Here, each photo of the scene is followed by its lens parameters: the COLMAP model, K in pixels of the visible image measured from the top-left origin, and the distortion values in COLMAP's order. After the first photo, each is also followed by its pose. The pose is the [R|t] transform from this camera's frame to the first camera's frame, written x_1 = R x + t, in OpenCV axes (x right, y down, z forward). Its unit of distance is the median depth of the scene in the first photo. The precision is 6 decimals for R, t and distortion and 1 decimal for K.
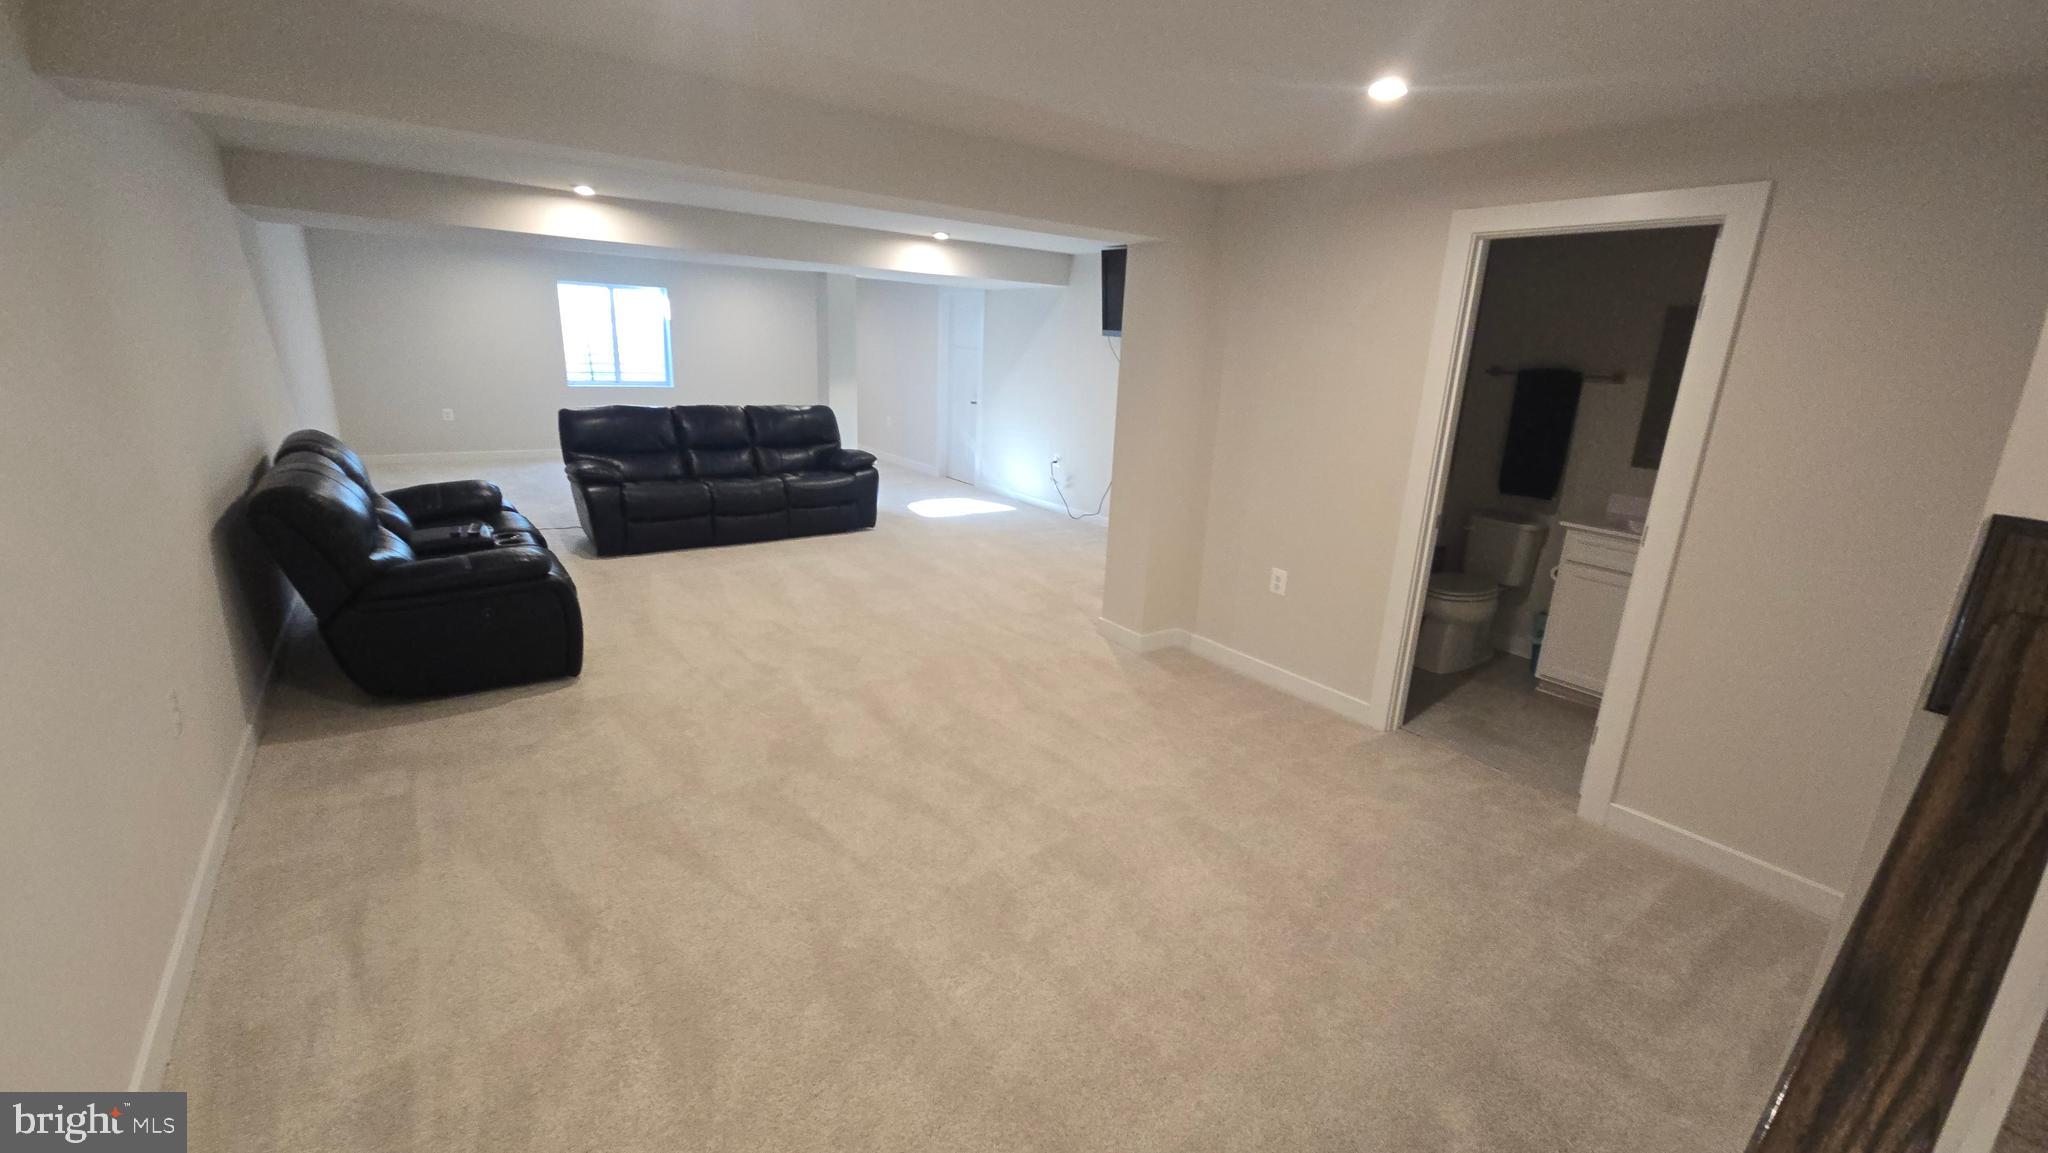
lens RADIAL K [[830.0, 0, 1034.3], [0, 830.0, 575.4], [0, 0, 1]] dist [0.002243, 0.000239]
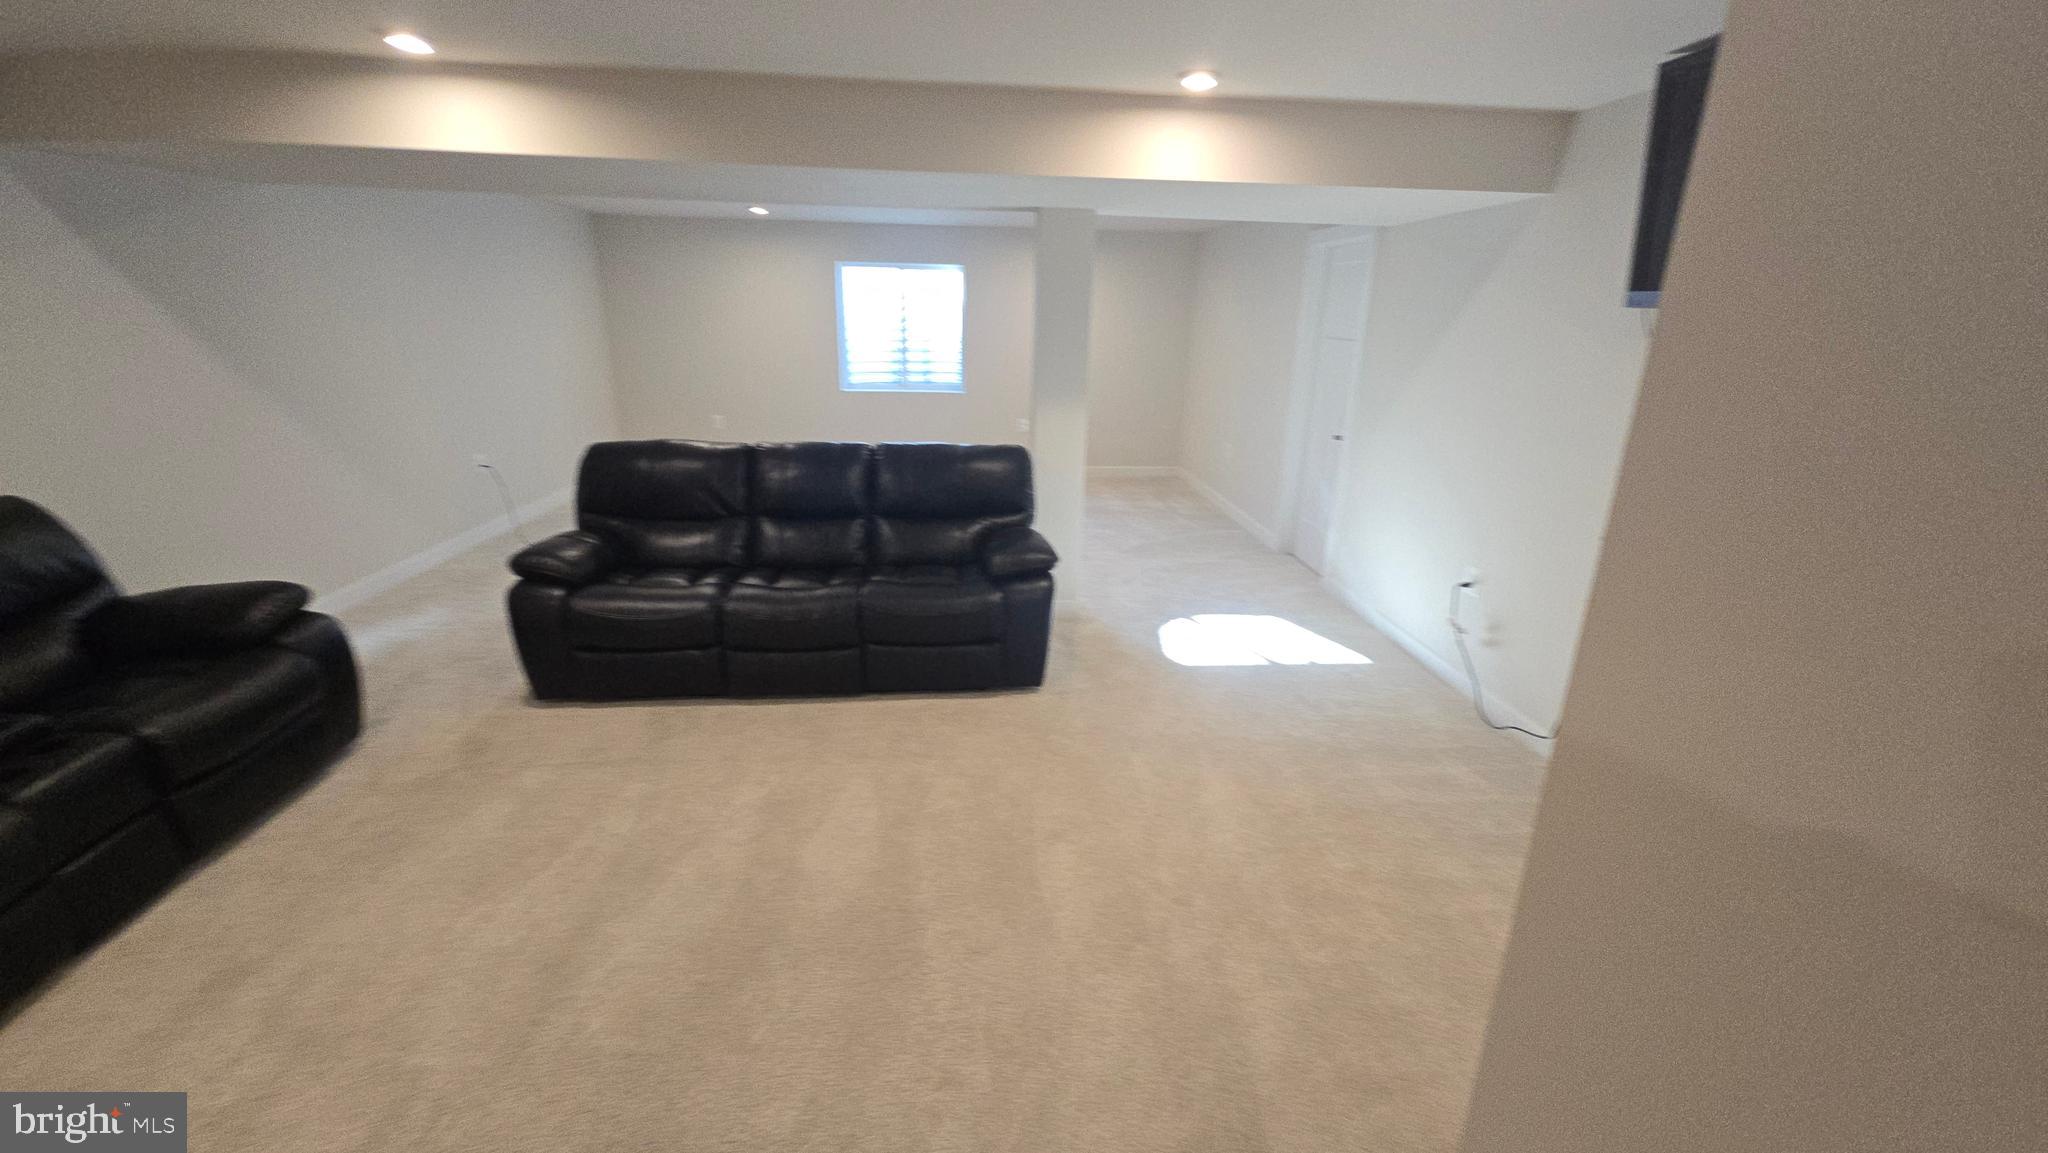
lens RADIAL K [[830.0, 0, 1034.3], [0, 830.0, 575.4], [0, 0, 1]] dist [0.002243, 0.000239]
pose [[0.852506, 0.131287, -0.505962, 0.056622], [-0.124044, 0.991107, 0.048168, -0.142345], [0.507786, 0.021698, 0.861210, 0.506491]]
